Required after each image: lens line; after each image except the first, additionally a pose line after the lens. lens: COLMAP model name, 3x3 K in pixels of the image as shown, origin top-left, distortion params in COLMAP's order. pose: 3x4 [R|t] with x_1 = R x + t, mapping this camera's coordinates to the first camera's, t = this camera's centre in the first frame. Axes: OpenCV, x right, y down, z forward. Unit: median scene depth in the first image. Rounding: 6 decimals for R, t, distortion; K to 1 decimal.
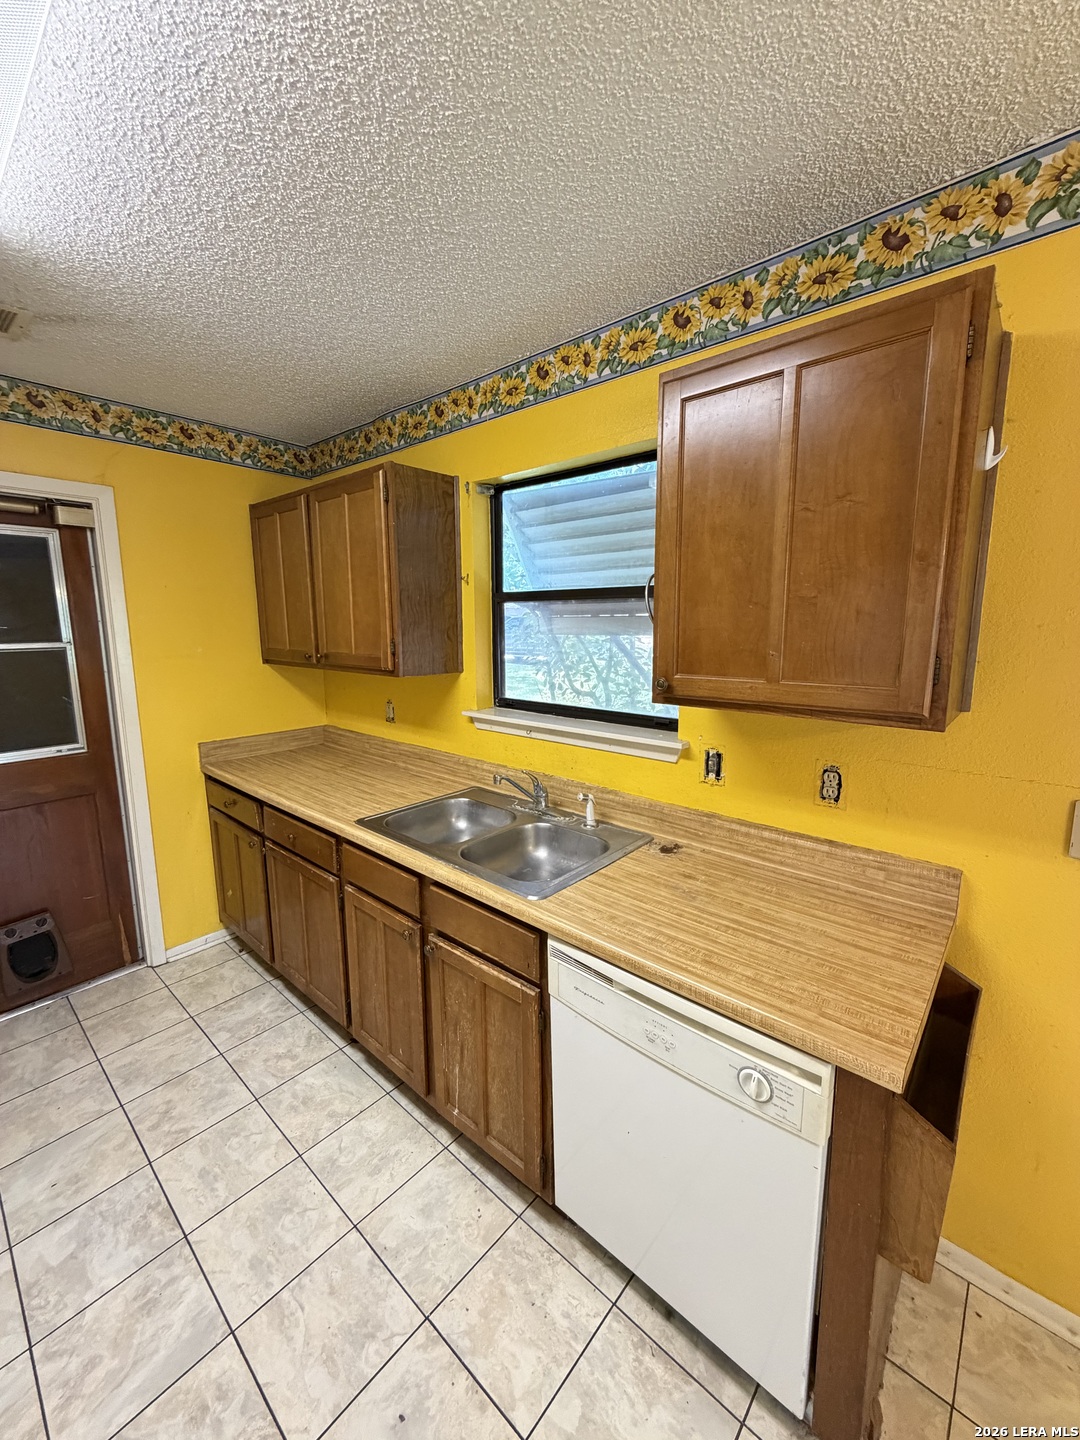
lens RADIAL K [[575.7, 0, 534.2], [0, 575.7, 712.5], [0, 0, 1]] dist [0.001367, -0.000507]
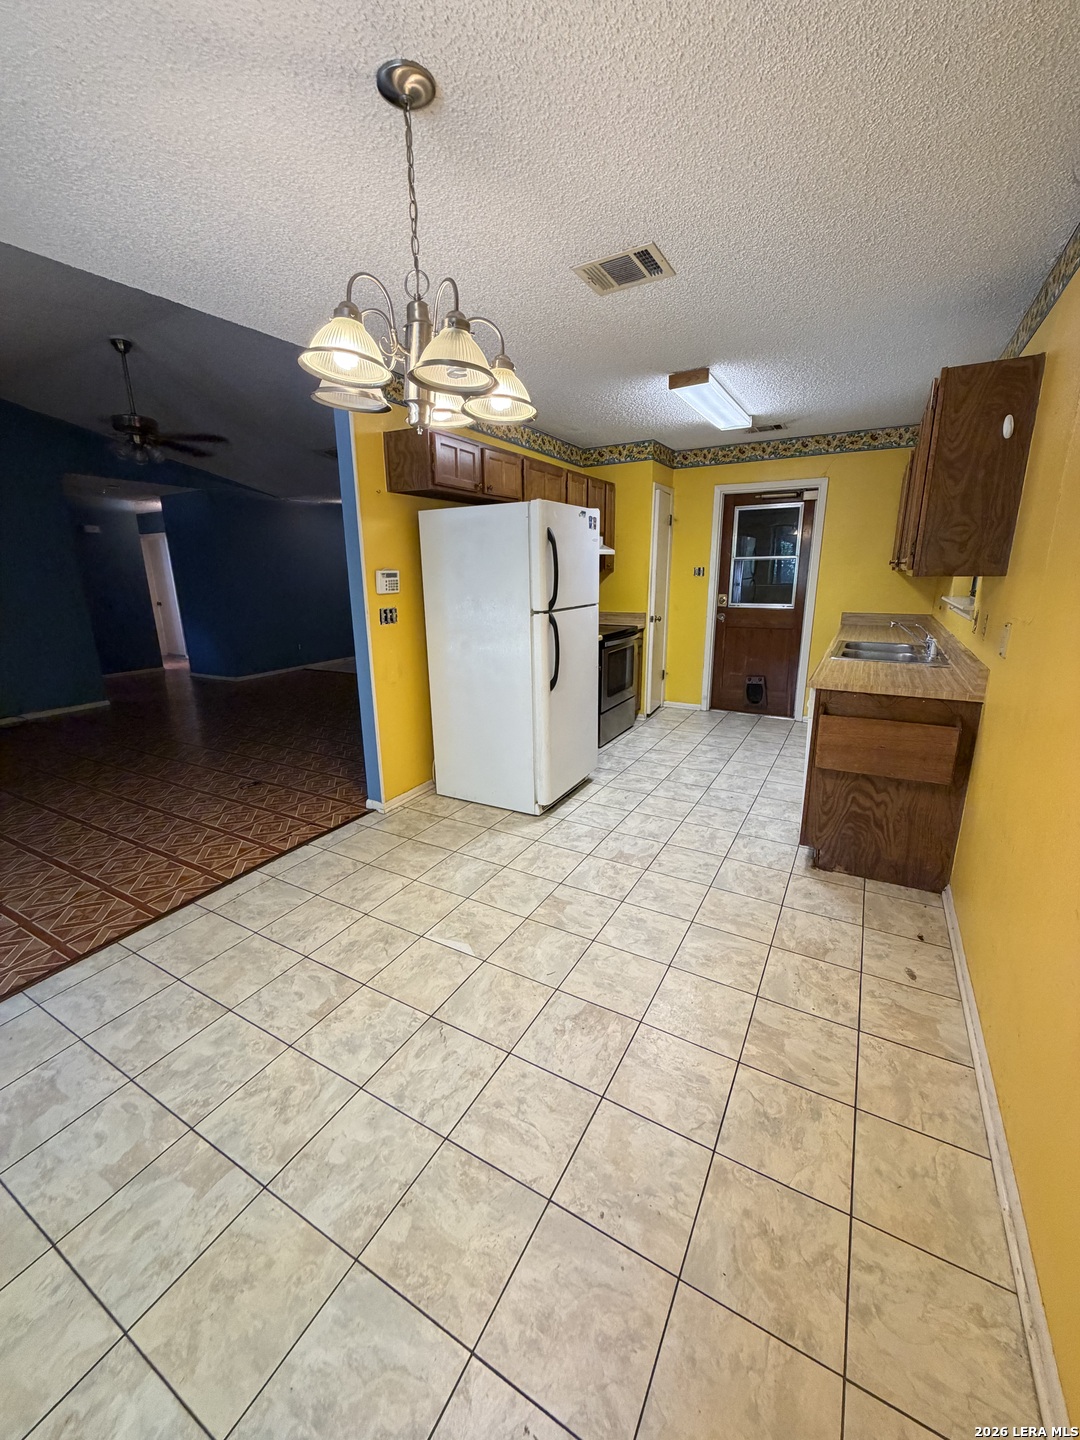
lens RADIAL K [[575.7, 0, 536.4], [0, 575.7, 714.9], [0, 0, 1]] dist [0.001367, -0.000507]
pose [[0.205235, 0.244954, -0.947563, 1.664450], [-0.145123, 0.965087, 0.218051, 0.177117], [0.967893, 0.092761, 0.233618, -0.558445]]
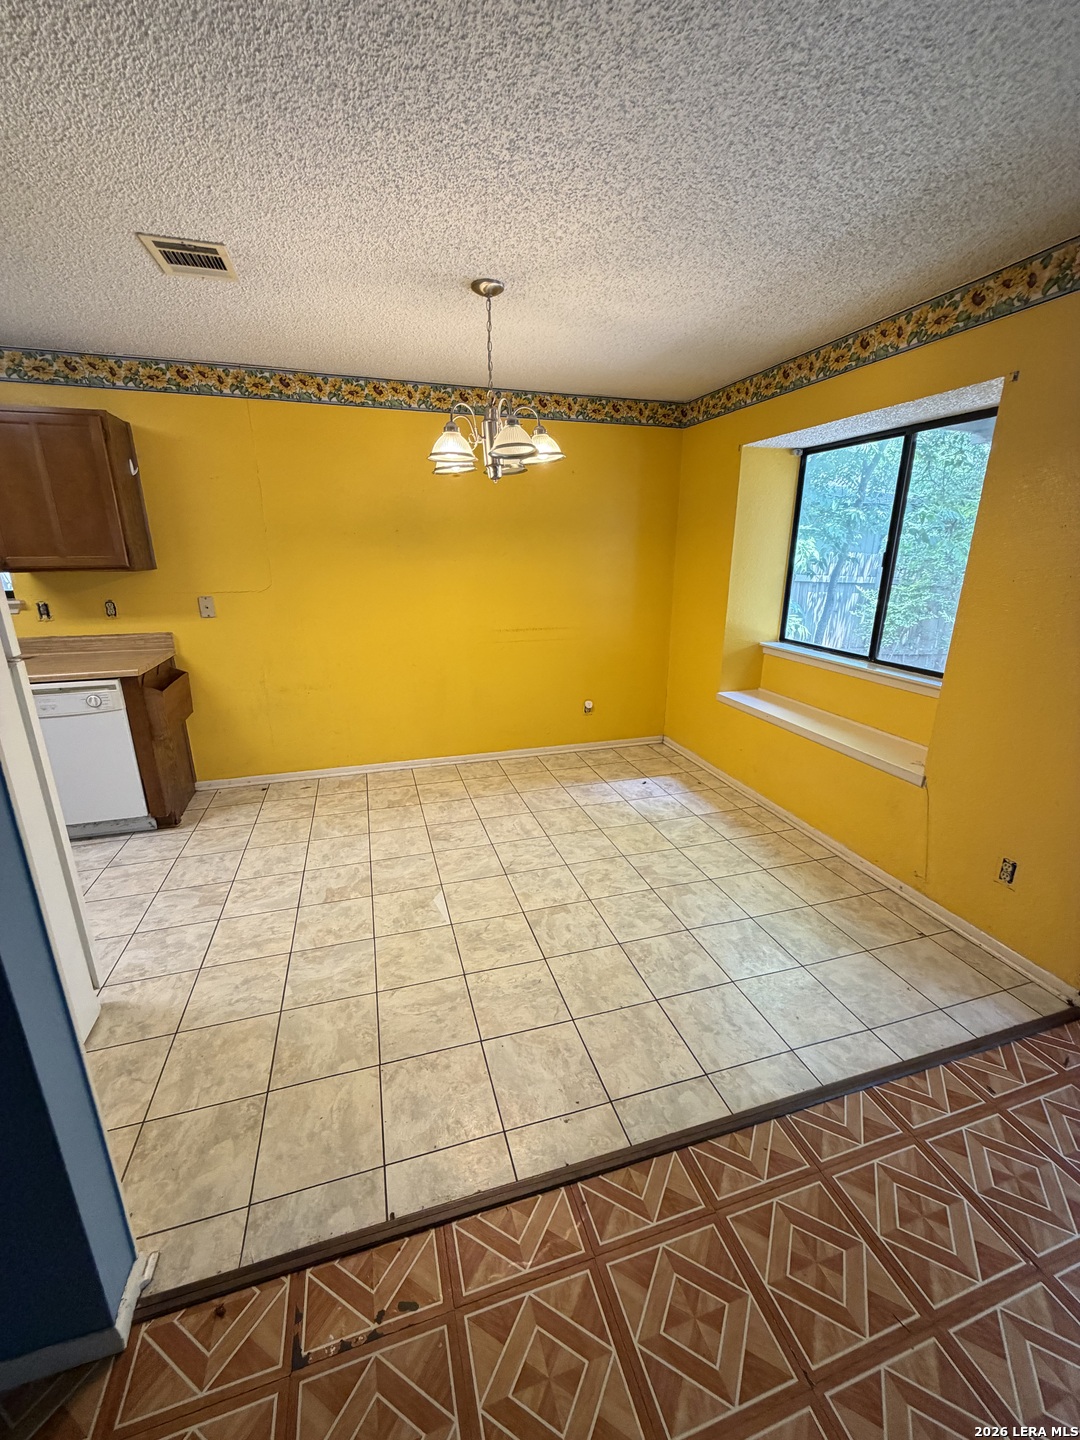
lens RADIAL K [[575.7, 0, 539.4], [0, 575.7, 714.7], [0, 0, 1]] dist [0.001367, -0.000507]
pose [[0.516600, -0.233946, 0.823647, -0.491663], [0.134942, 0.972173, 0.191496, 0.282979], [-0.845527, 0.012217, 0.533793, -1.396777]]
